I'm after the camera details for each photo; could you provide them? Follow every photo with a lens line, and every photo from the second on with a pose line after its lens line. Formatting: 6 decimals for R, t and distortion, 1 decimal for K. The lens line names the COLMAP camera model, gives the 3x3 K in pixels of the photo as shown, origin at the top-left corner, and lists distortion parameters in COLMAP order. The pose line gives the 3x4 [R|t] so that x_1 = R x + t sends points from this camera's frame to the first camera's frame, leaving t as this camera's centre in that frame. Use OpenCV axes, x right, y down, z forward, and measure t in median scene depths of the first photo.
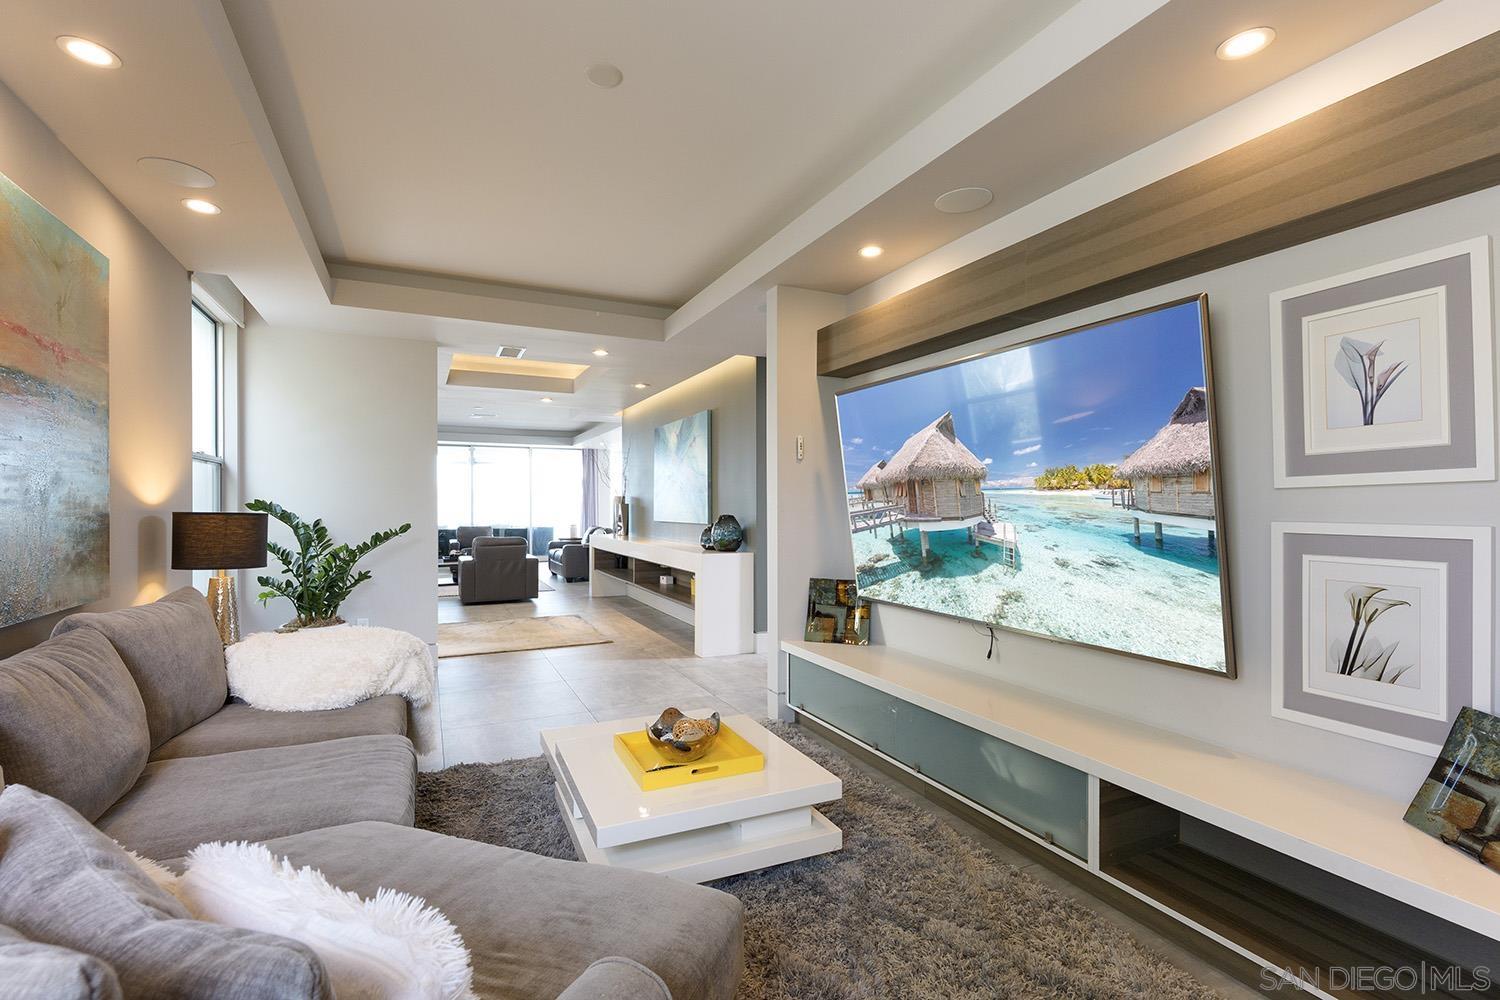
lens RADIAL K [[684.8, 0, 750.0], [0, 684.8, 500.0], [0, 0, 1]] dist [-0.000334, -0.000132]
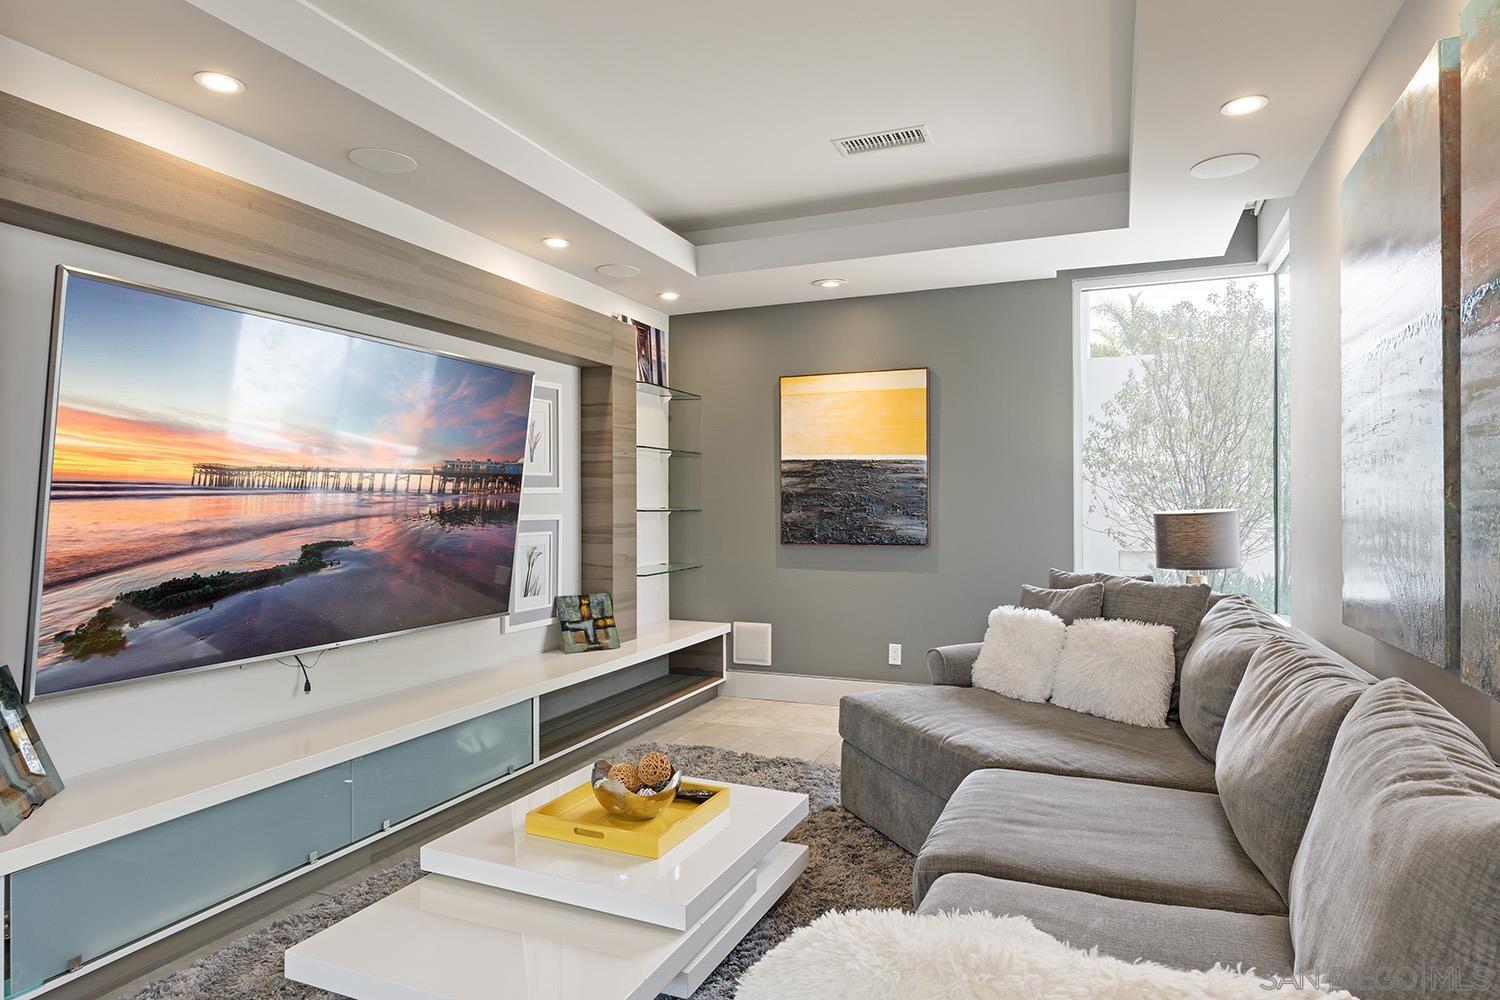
lens RADIAL K [[862.9, 0, 752.2], [0, 862.9, 495.7], [0, 0, 1]] dist [-0.001138, 0.000470]
pose [[-0.659525, 0.007376, 0.751647, -1.289062], [-0.000458, 0.999948, -0.010214, 0.007762], [-0.751683, -0.007081, -0.659487, 2.105382]]
